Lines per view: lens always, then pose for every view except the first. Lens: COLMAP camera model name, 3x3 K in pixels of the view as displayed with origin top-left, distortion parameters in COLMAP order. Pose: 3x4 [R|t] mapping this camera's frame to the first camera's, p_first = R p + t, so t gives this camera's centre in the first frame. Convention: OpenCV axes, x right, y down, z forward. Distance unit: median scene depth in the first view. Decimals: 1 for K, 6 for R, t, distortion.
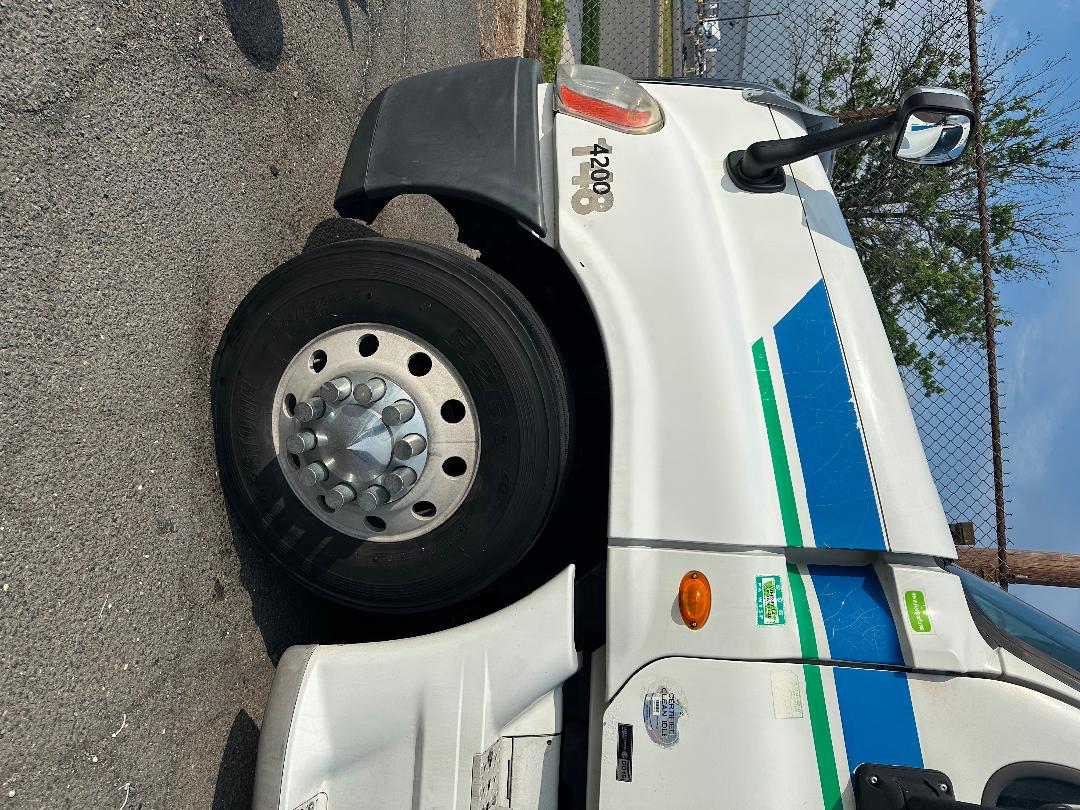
lens RADIAL K [[731.4, 0, 539.0], [0, 731.4, 406.1], [0, 0, 1]] dist [0.049324, -0.083571]
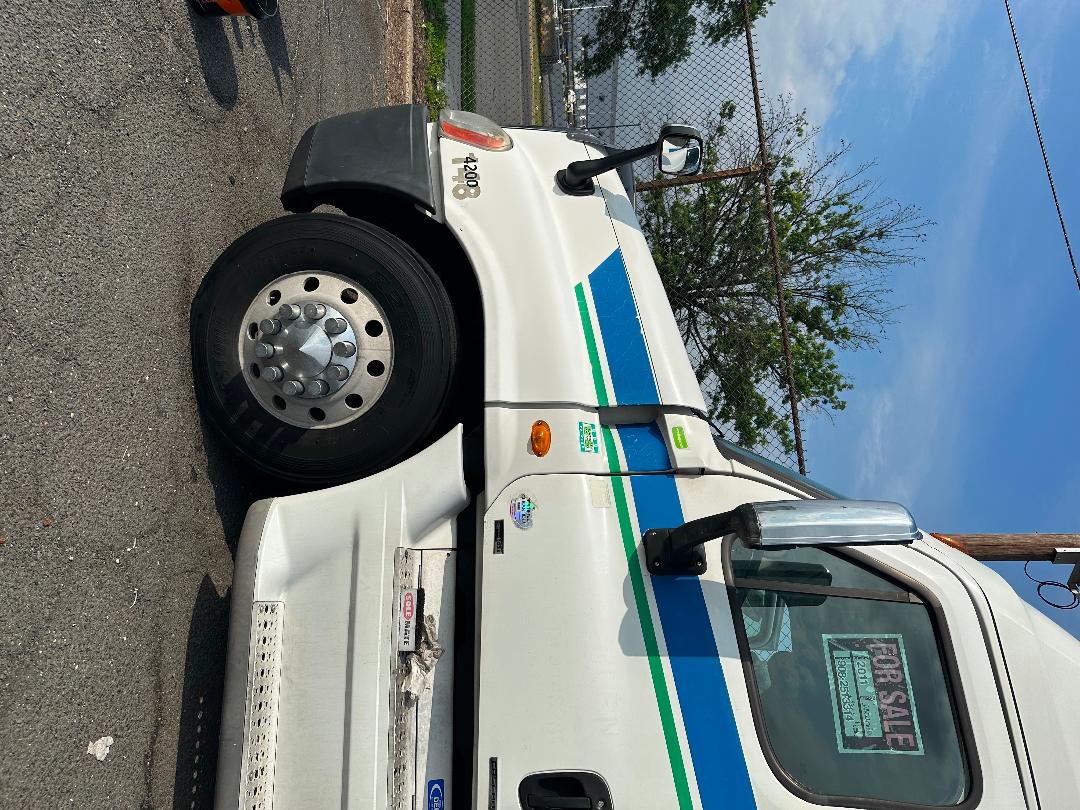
lens RADIAL K [[702.2, 0, 546.9], [0, 702.2, 401.1], [0, 0, 1]] dist [0.039315, -0.091803]
pose [[0.986391, -0.027257, 0.162140, -0.010139], [0.043923, 0.994007, -0.100105, 0.301035], [-0.158440, 0.105864, 0.981677, -0.400573]]
